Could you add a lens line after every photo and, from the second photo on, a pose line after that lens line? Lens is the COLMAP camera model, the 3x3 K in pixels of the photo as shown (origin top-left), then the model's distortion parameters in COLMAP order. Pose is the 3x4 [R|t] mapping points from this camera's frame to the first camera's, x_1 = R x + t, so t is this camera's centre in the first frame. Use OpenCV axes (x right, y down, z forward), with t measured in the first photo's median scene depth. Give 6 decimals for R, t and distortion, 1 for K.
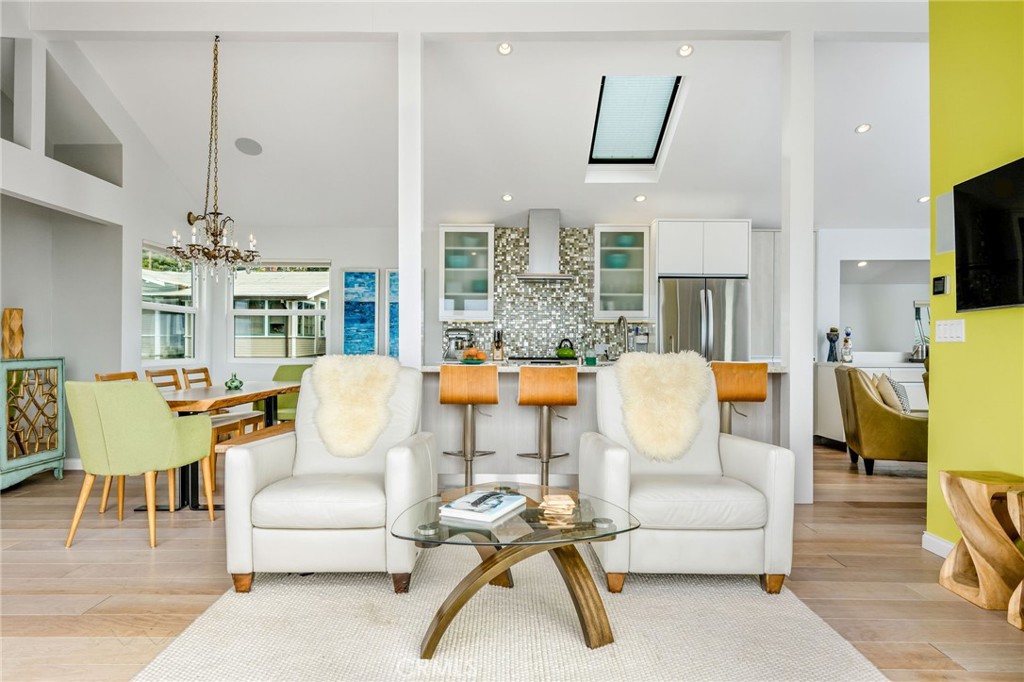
lens RADIAL K [[613.0, 0, 498.3], [0, 613.0, 341.2], [0, 0, 1]] dist [-0.000225, 0.000590]
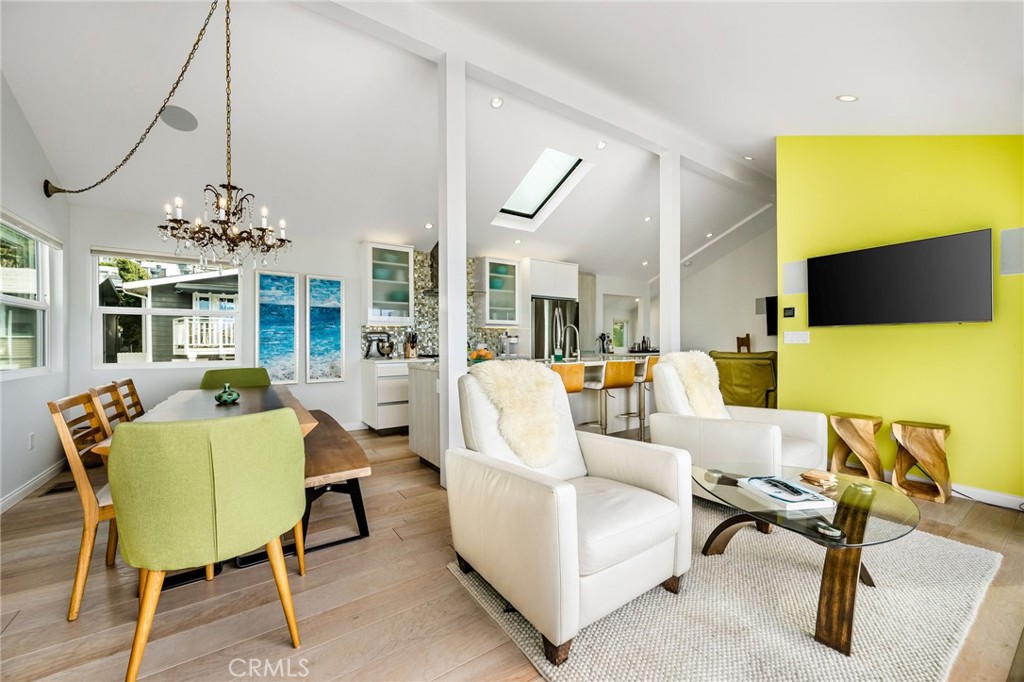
lens RADIAL K [[396.7, 0, 512.0], [0, 396.7, 341.0], [0, 0, 1]] dist [0.008370, -0.000087]
pose [[0.820797, -0.005152, 0.571196, -0.289685], [0.001773, 0.999977, 0.006472, -0.006986], [-0.571217, -0.004300, 0.820788, 0.232041]]
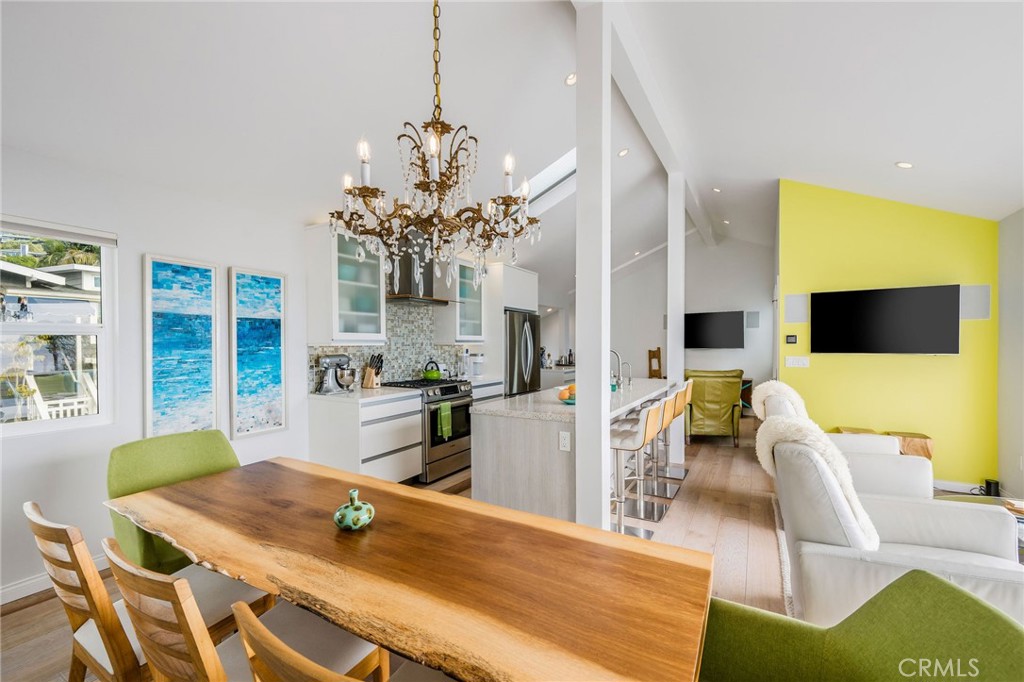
lens RADIAL K [[419.5, 0, 514.1], [0, 419.5, 350.7], [0, 0, 1]] dist [-0.000188, -0.000095]
pose [[0.490578, -0.022081, 0.871118, -0.436485], [-0.002599, 0.999637, 0.026803, -0.040726], [-0.871393, -0.015413, 0.490343, 0.518119]]
